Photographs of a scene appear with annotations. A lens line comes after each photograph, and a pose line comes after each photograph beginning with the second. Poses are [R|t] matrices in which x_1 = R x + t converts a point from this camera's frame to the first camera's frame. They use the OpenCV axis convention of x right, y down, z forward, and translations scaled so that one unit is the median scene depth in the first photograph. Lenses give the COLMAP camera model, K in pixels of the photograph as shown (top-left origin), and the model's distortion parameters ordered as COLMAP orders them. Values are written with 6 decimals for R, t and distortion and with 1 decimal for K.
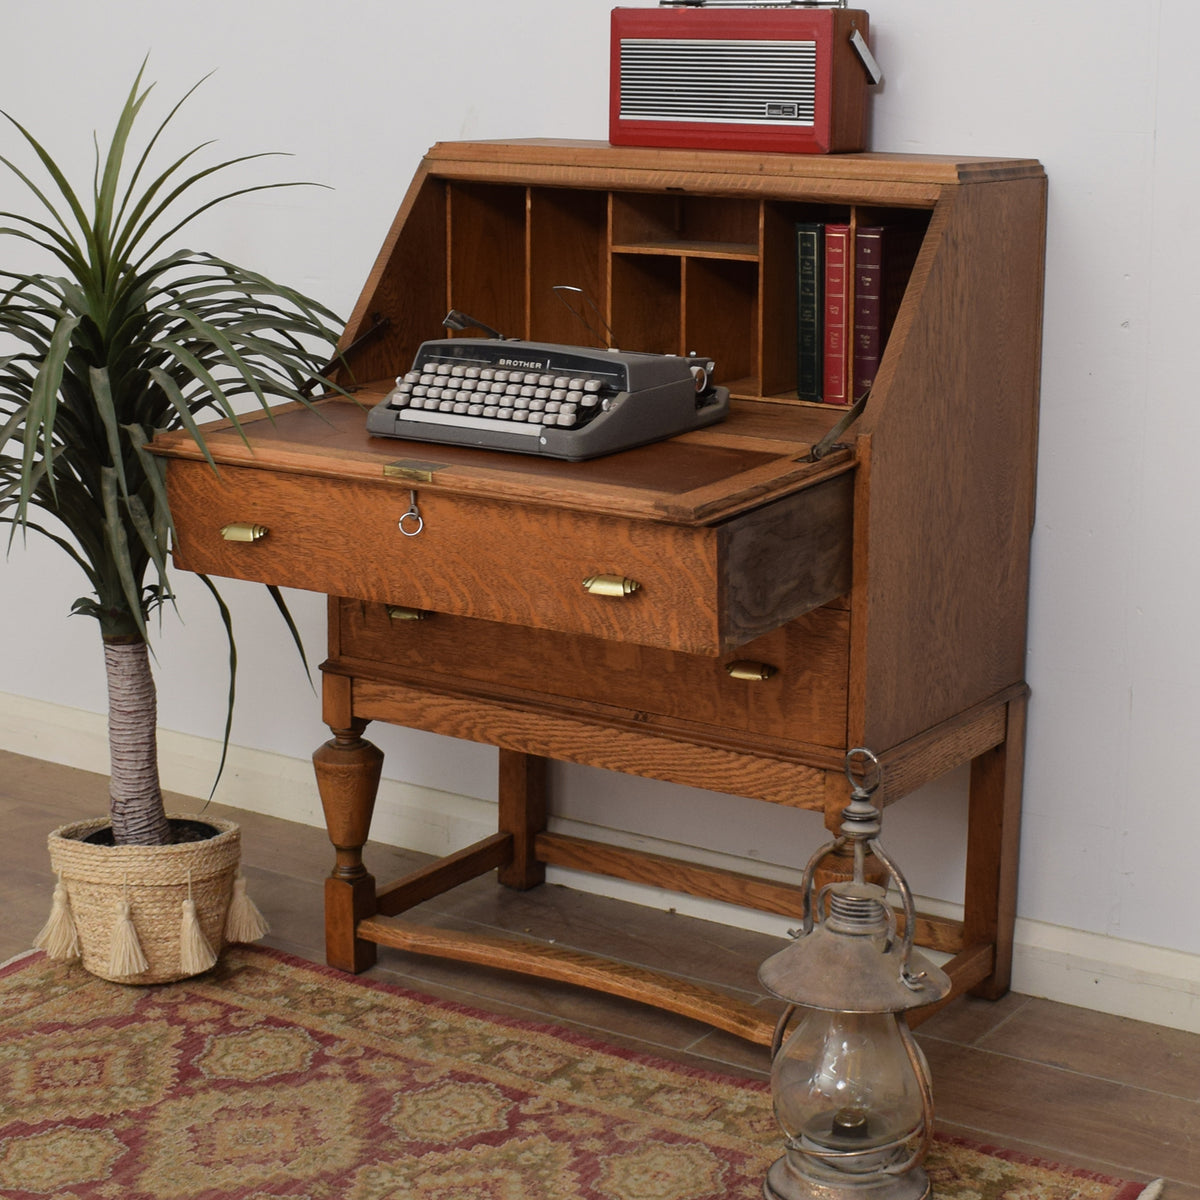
lens RADIAL K [[2420.8, 0, 667.2], [0, 2420.8, 486.2], [0, 0, 1]] dist [-0.074873, -0.150679]
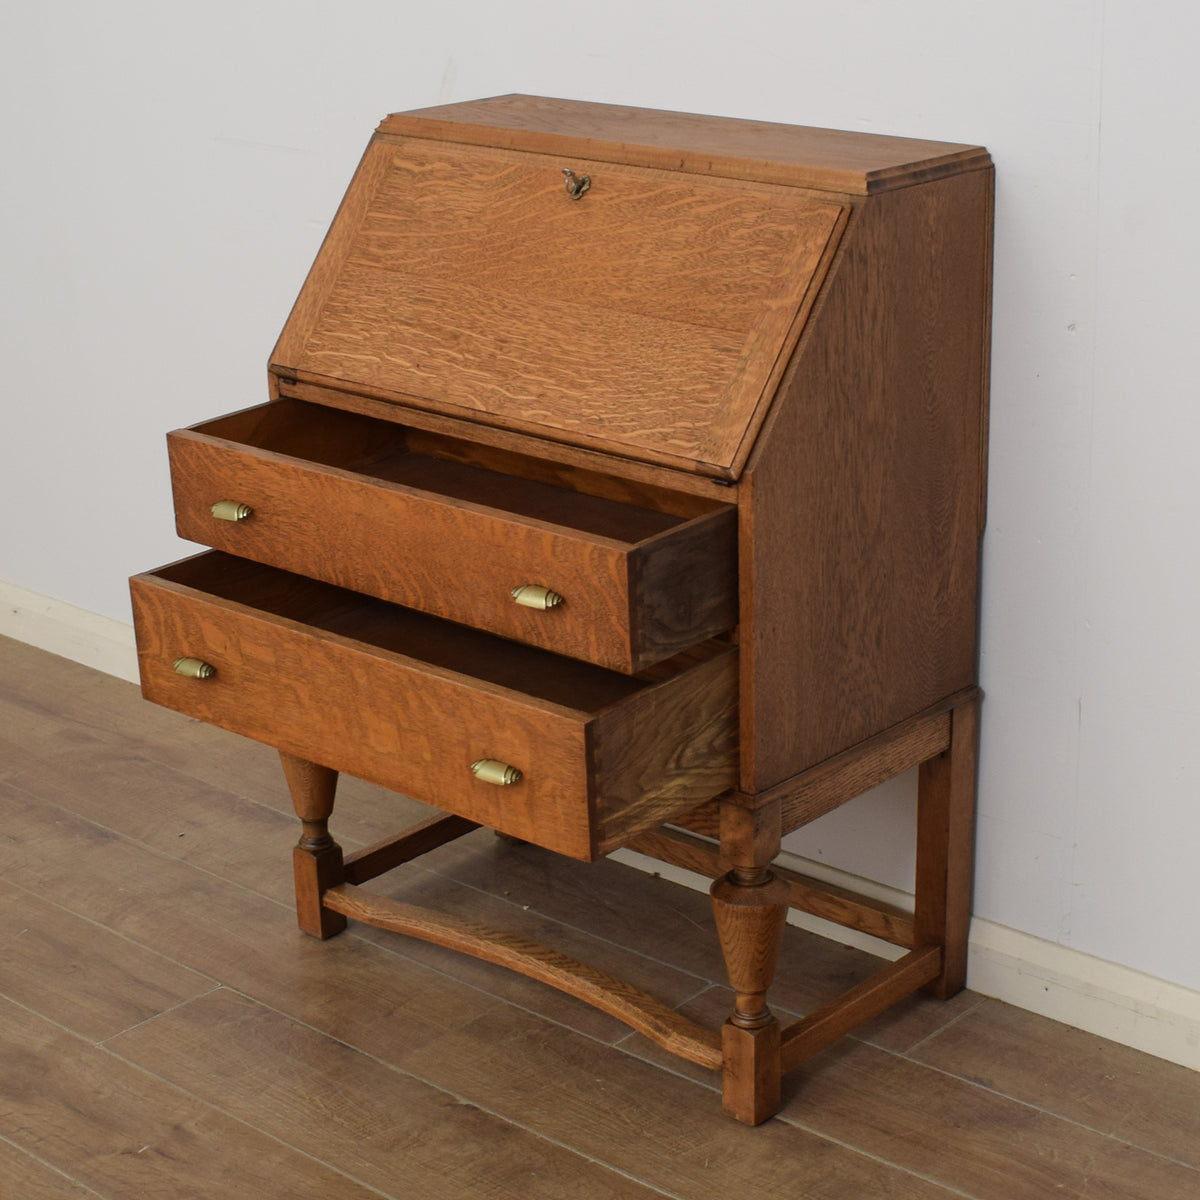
lens RADIAL K [[2478.6, 0, 616.0], [0, 2478.6, 566.5], [0, 0, 1]] dist [-0.071563, -0.152483]
pose [[0.987040, 0.020394, -0.159174, 0.170624], [0.002772, 0.989577, 0.143980, -0.114336], [0.160451, -0.142555, 0.976695, 0.018771]]
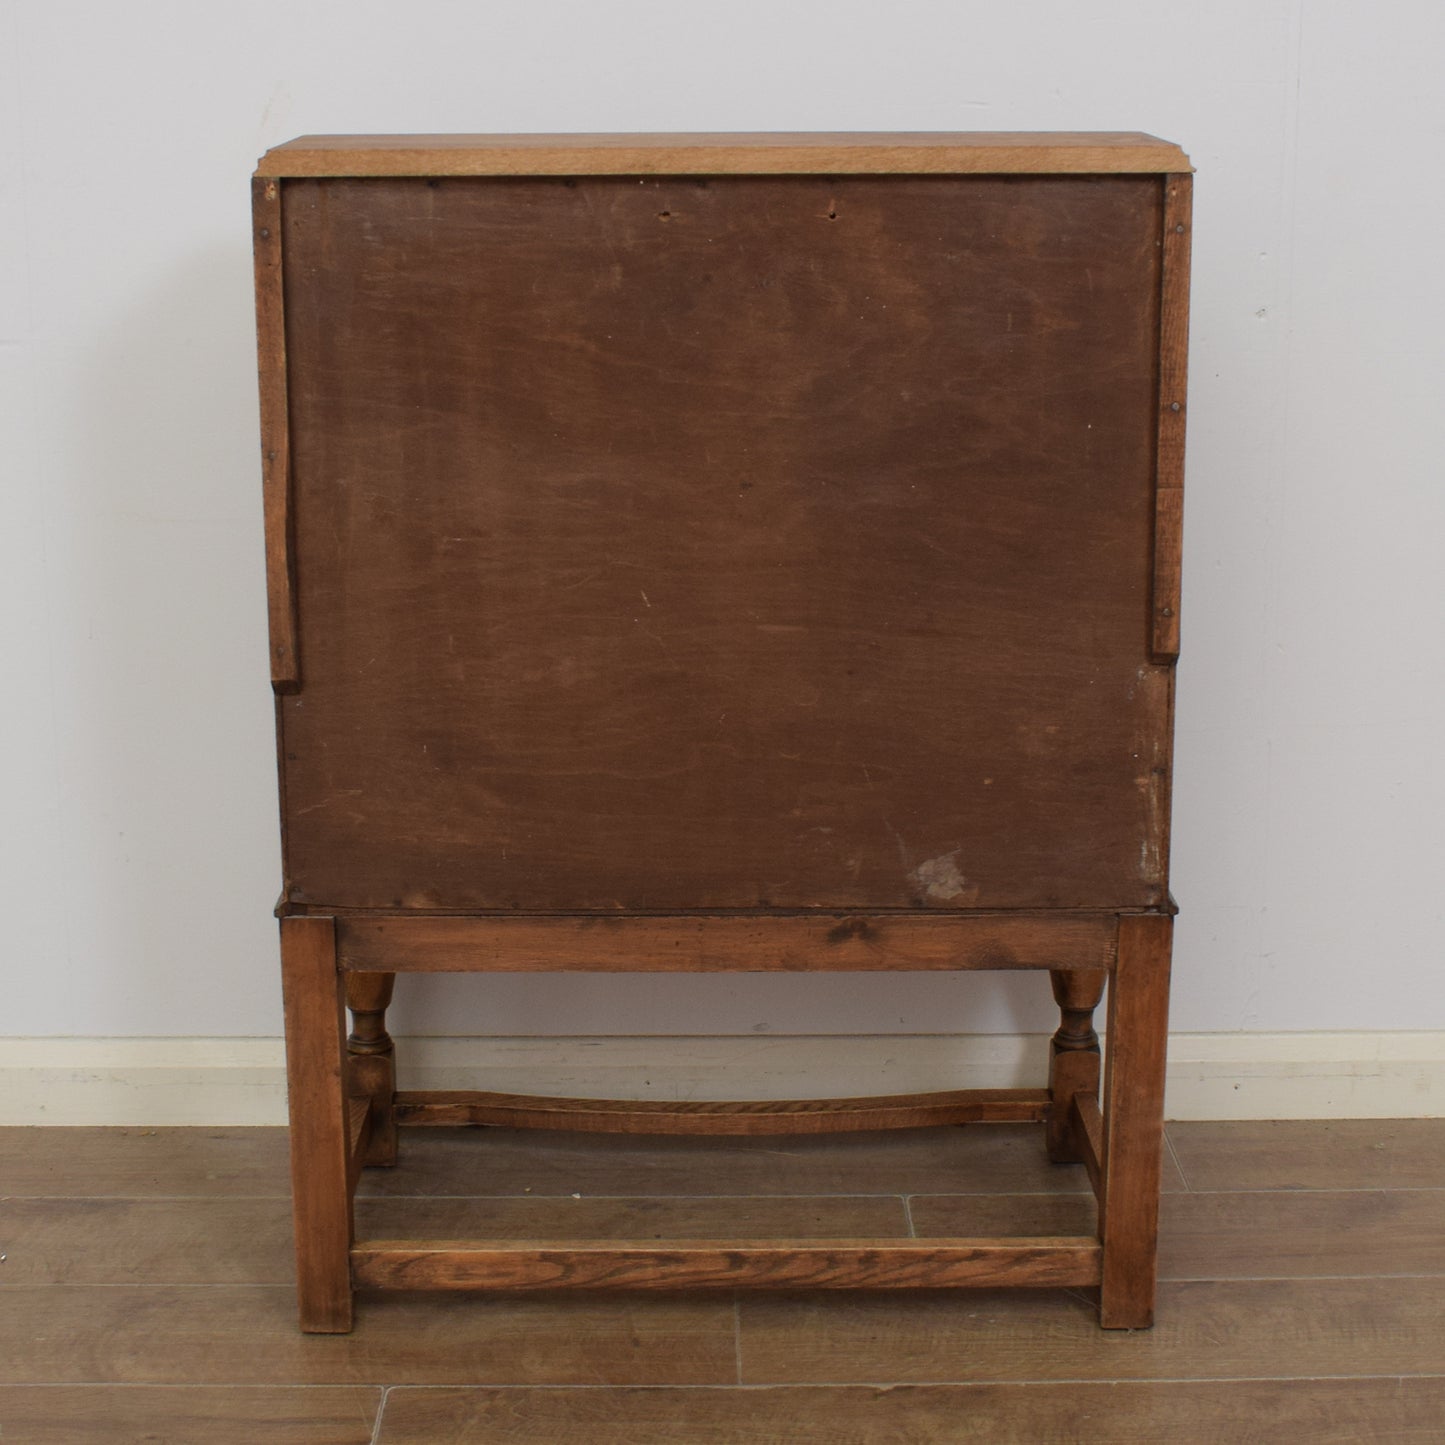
lens RADIAL K [[2870.8, 0, 704.6], [0, 2870.8, 722.7], [0, 0, 1]] dist [-0.078017, -0.158748]
pose [[0.841229, -0.149792, 0.519515, -0.515449], [0.112568, 0.988324, 0.102685, -0.050207], [-0.528831, -0.027901, 0.848269, 0.254921]]
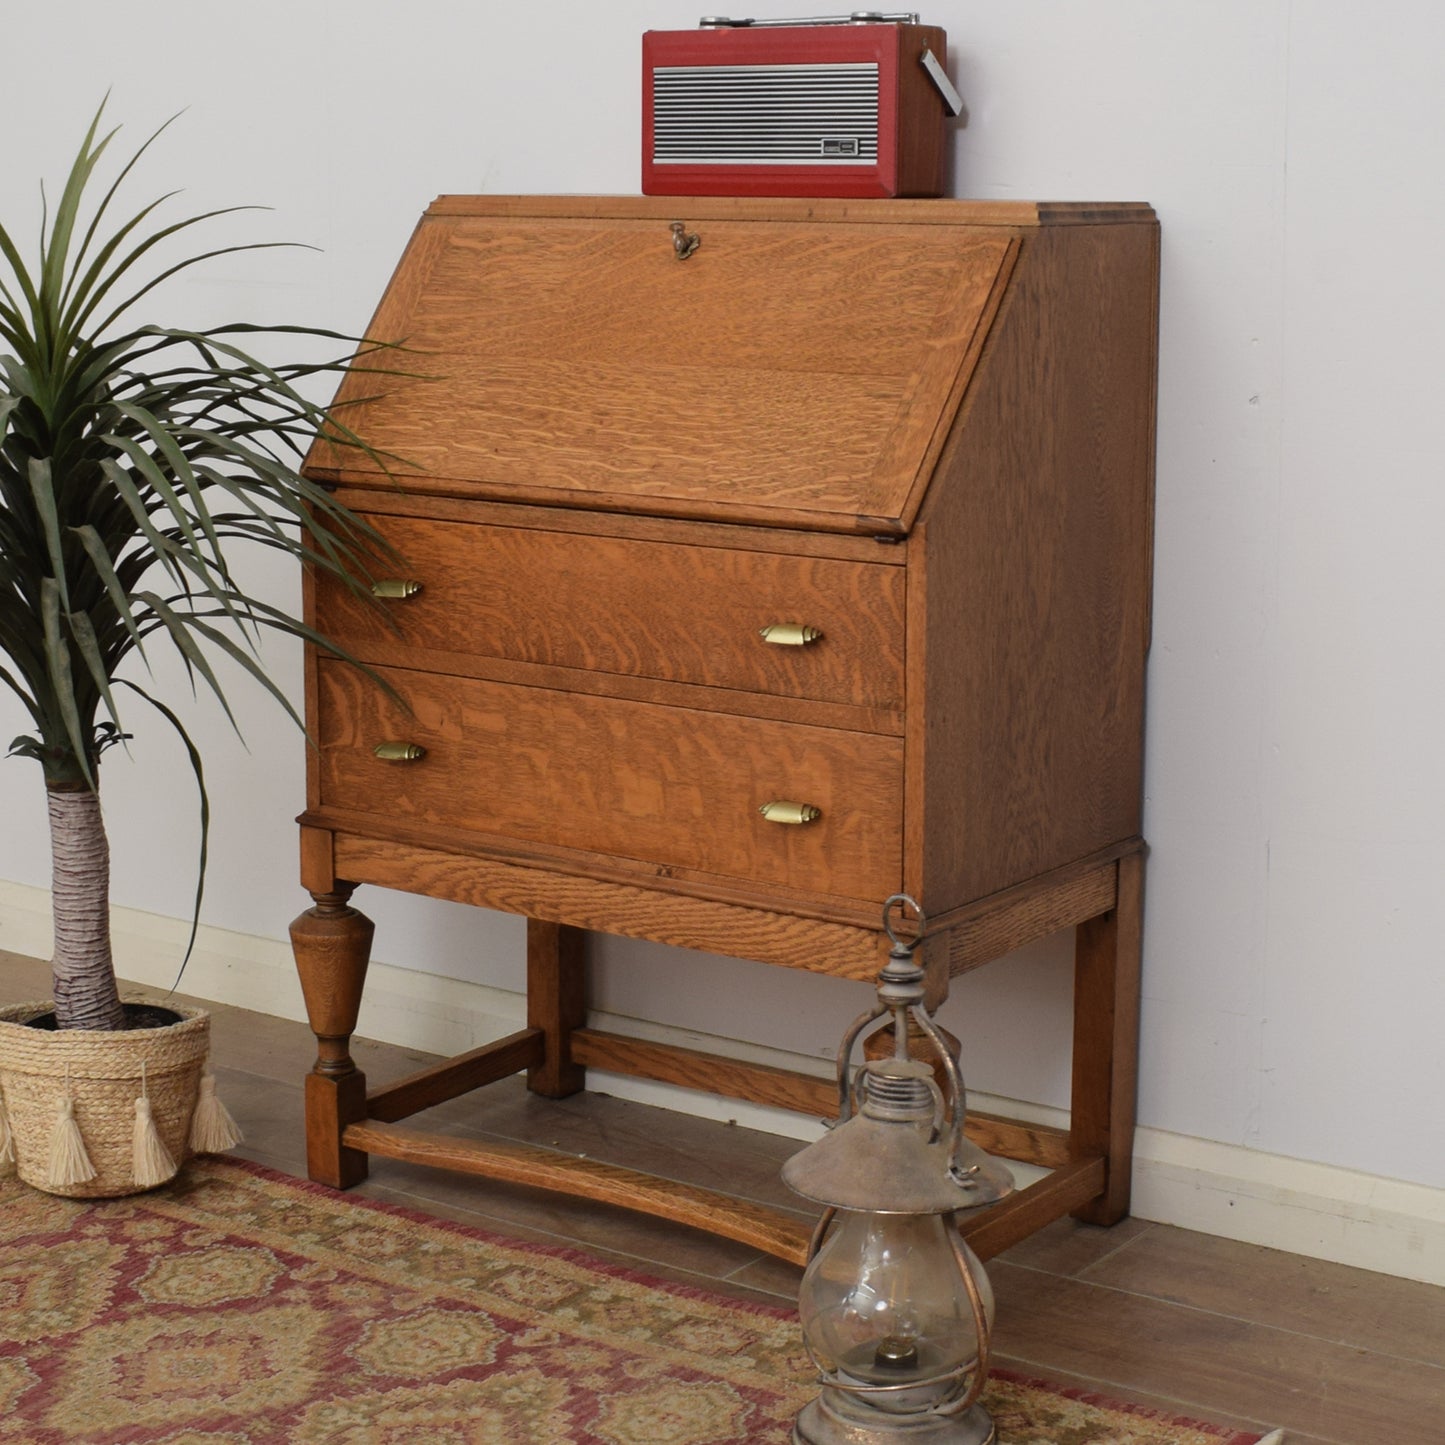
lens RADIAL K [[2918.4, 0, 727.2], [0, 2918.4, 630.9], [0, 0, 1]] dist [-0.079220, -0.119965]
pose [[0.998614, -0.002217, -0.052582, 0.062306], [0.001068, 0.999760, -0.021876, 0.033888], [0.052618, 0.021789, 0.998377, -0.001406]]
